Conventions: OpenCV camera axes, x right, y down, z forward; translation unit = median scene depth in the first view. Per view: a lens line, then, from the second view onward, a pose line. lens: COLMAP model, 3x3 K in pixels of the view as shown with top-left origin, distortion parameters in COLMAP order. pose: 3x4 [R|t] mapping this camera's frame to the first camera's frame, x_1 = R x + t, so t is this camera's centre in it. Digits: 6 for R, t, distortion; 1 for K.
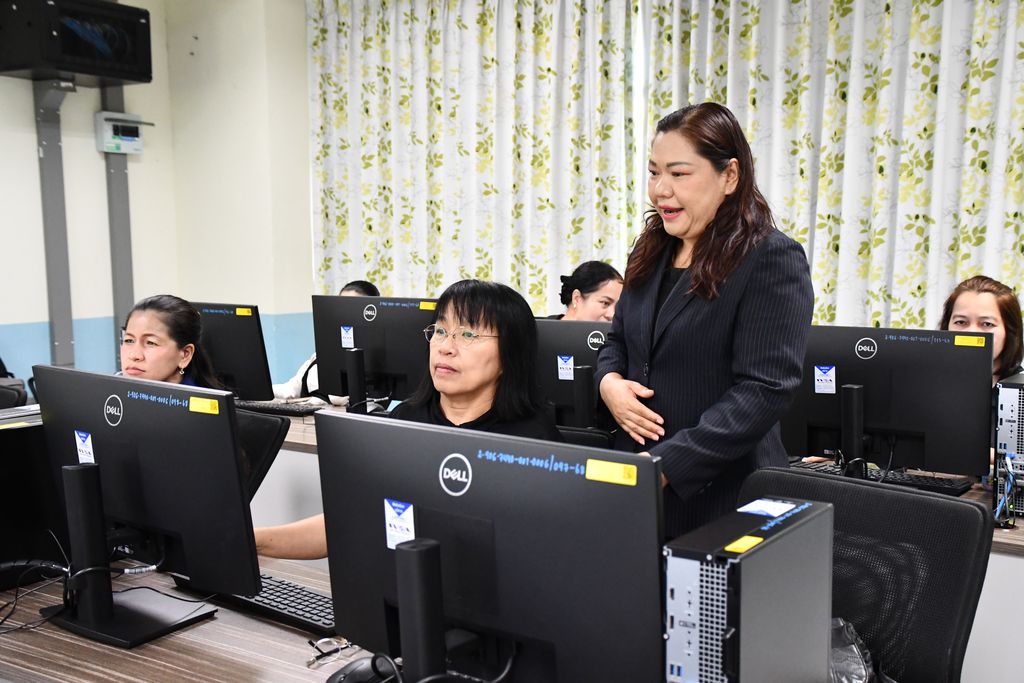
lens RADIAL K [[1126.2, 0, 499.5], [0, 1126.2, 349.1], [0, 0, 1]] dist [0.085415, 0.000000]
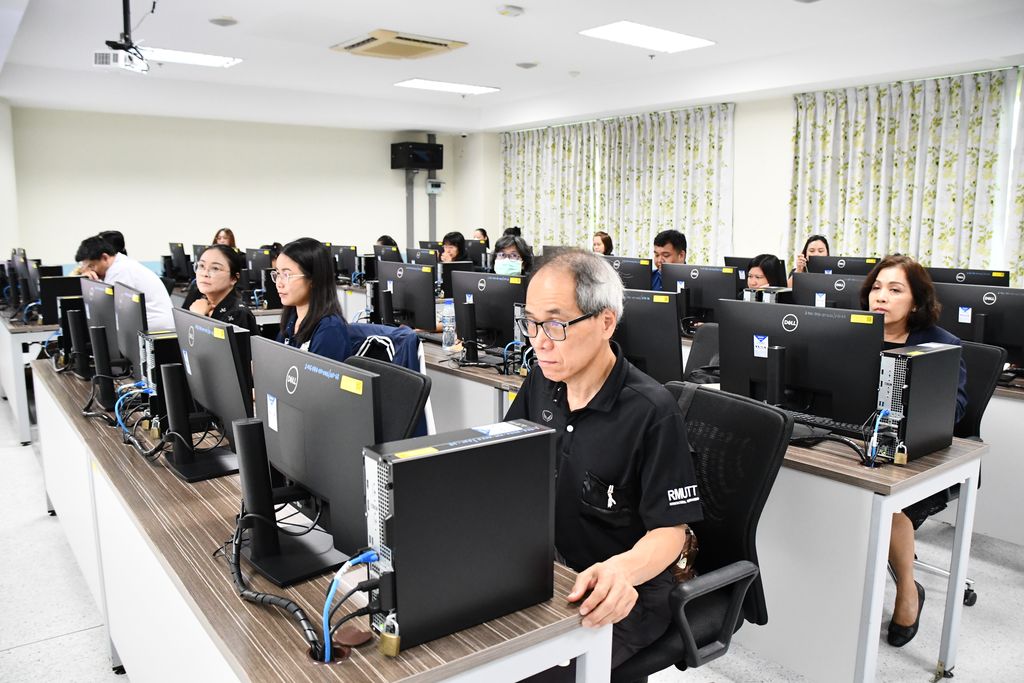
lens RADIAL K [[816.5, 0, 513.2], [0, 816.5, 344.8], [0, 0, 1]] dist [-0.084947, 0.058889]
pose [[0.950140, 0.058110, -0.306362, 0.521193], [-0.044513, 0.997696, 0.051190, 0.092395], [0.308631, -0.035000, 0.950538, -0.909741]]
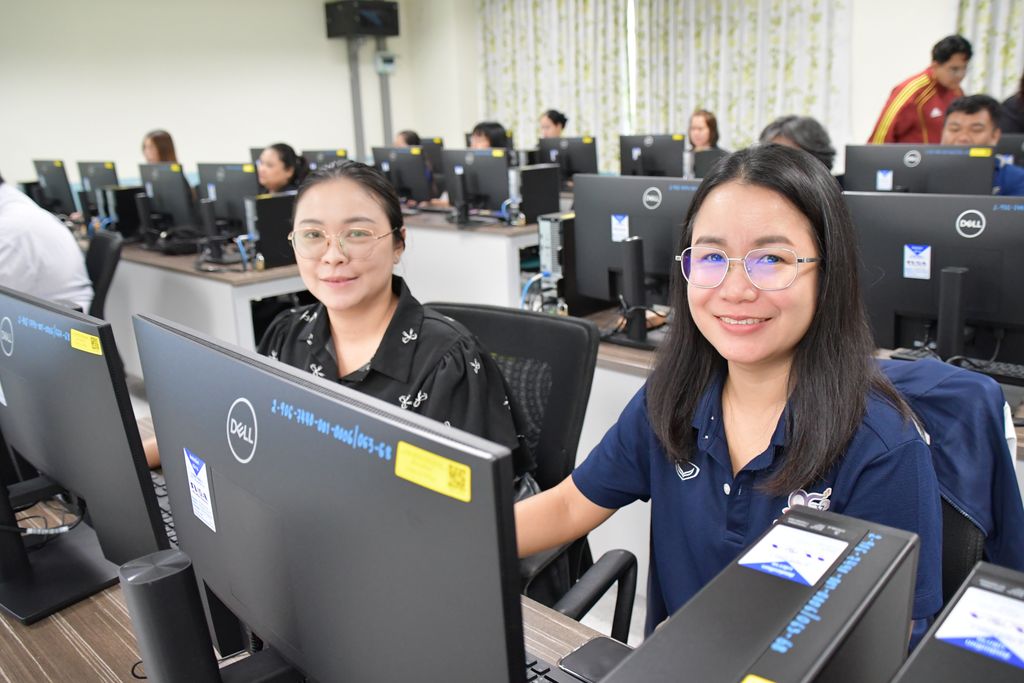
lens RADIAL K [[911.9, 0, 506.8], [0, 911.9, 335.3], [0, 0, 1]] dist [-0.037905, 0.015023]
pose [[0.982374, 0.009513, -0.186685, 0.195832], [0.017099, 0.989944, 0.140421, 0.070991], [0.186143, -0.141138, 0.972333, -0.634284]]
